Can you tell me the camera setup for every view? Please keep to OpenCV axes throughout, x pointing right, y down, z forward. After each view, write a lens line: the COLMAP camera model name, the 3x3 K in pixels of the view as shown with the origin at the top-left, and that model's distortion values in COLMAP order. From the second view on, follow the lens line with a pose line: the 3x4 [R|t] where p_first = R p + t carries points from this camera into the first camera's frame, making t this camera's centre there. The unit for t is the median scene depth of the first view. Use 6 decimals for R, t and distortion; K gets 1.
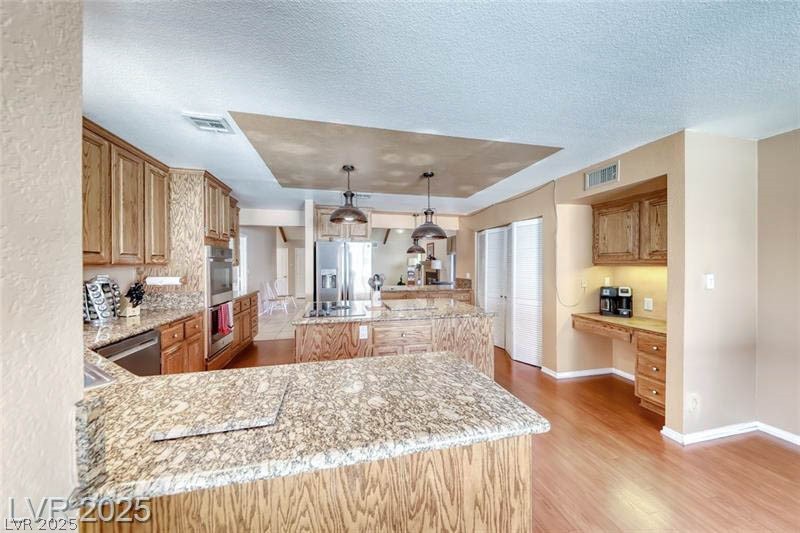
lens RADIAL K [[275.3, 0, 399.9], [0, 275.3, 266.1], [0, 0, 1]] dist [0.009556, -0.003136]
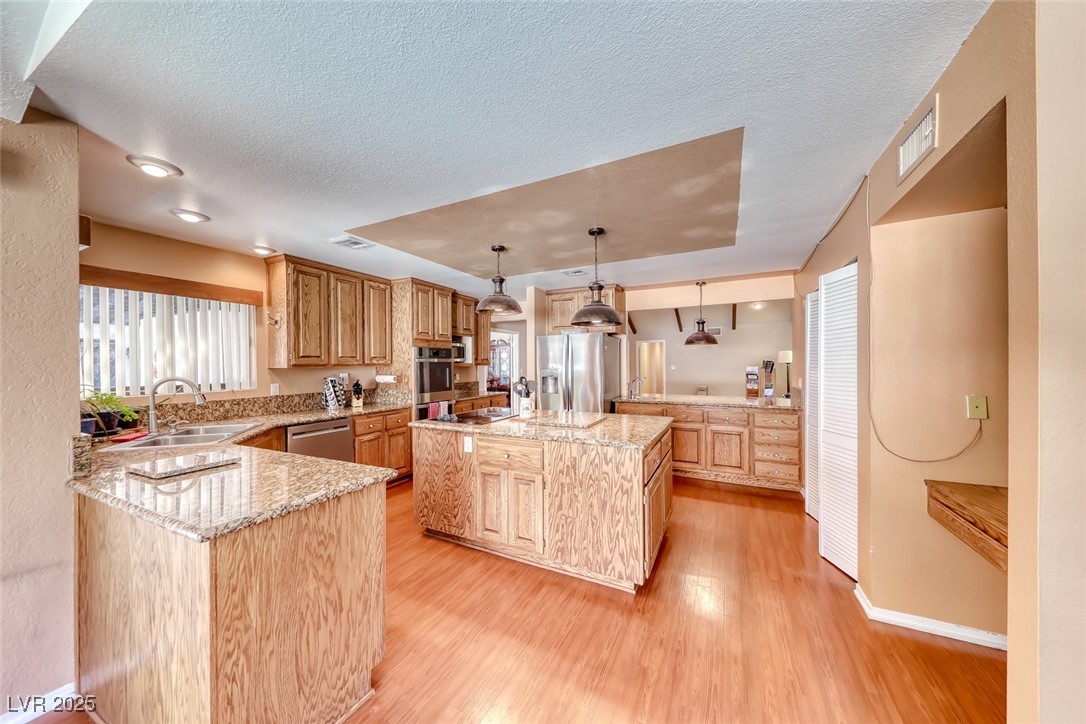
lens RADIAL K [[373.8, 0, 536.4], [0, 373.8, 363.5], [0, 0, 1]] dist [0.009556, -0.003136]
pose [[0.761779, -0.005074, -0.647817, 0.599079], [0.004526, 0.999987, -0.002511, -0.004025], [0.647821, -0.001019, 0.761792, 0.202360]]
